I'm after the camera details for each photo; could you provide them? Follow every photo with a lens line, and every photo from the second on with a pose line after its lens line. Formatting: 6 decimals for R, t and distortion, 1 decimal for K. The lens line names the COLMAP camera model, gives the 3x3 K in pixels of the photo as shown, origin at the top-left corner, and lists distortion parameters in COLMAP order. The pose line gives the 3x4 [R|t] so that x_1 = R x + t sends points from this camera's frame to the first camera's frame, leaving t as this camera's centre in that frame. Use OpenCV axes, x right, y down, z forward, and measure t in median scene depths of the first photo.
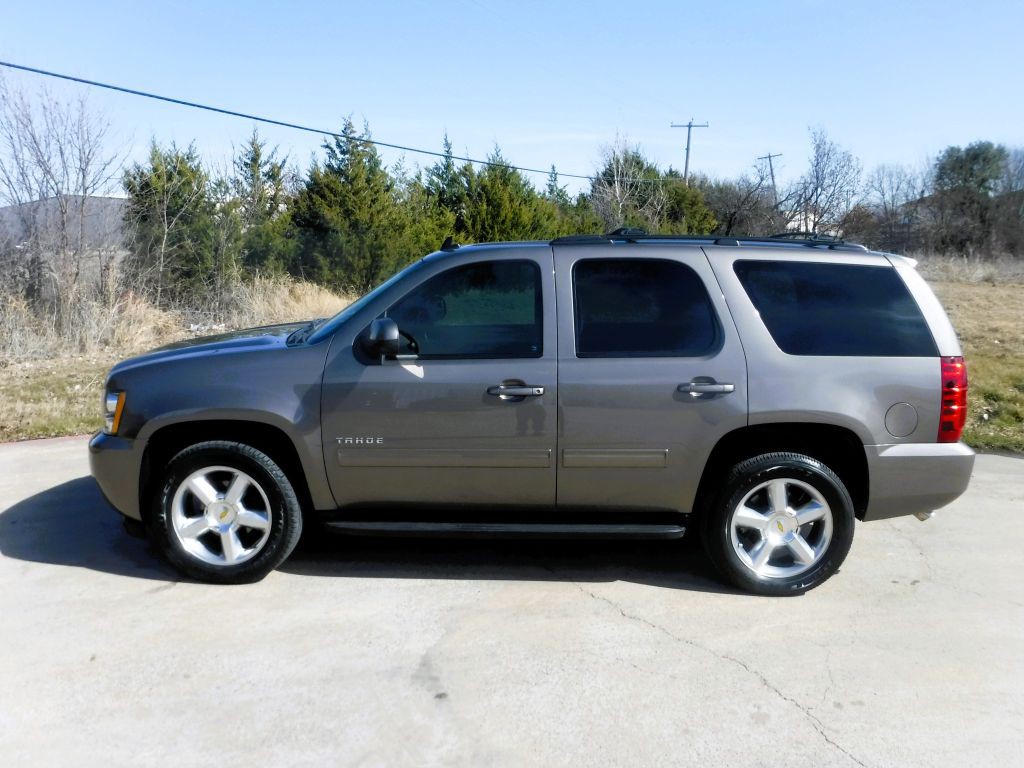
lens RADIAL K [[848.4, 0, 608.0], [0, 848.4, 405.7], [0, 0, 1]] dist [-0.059642, 0.001968]
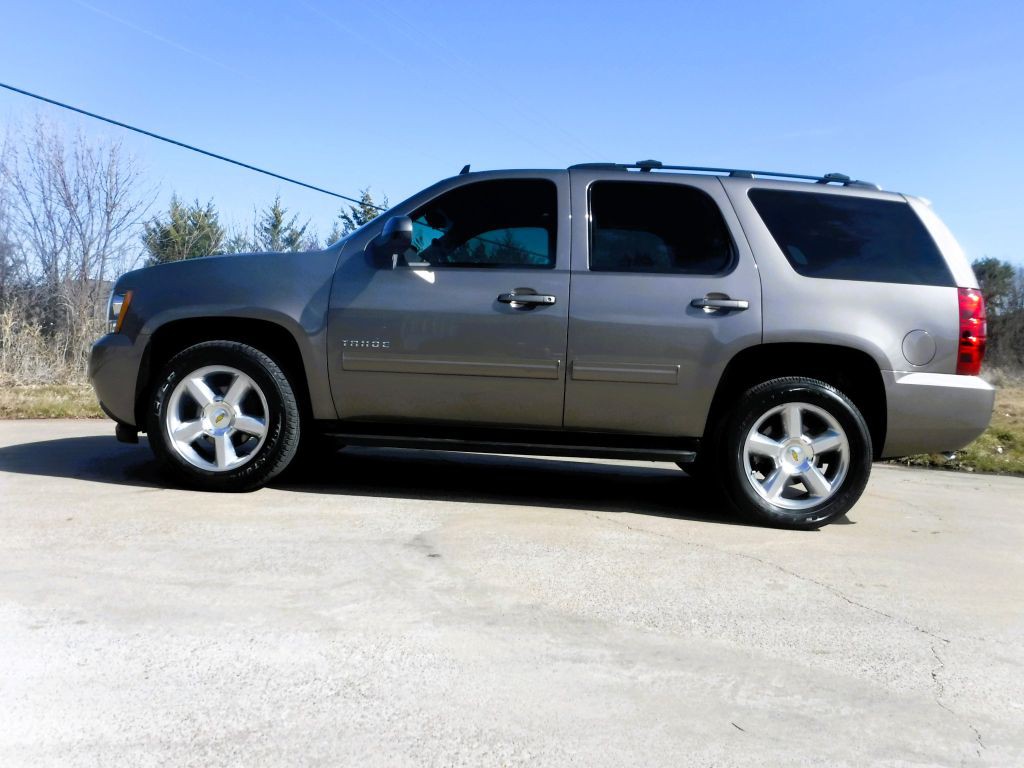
lens RADIAL K [[852.6, 0, 608.1], [0, 852.6, 387.5], [0, 0, 1]] dist [-0.054439, -0.012781]
pose [[0.999495, 0.030437, -0.009142, -0.002111], [-0.031351, 0.991434, -0.126787, 0.199061], [0.005204, 0.127009, 0.991888, 0.030126]]
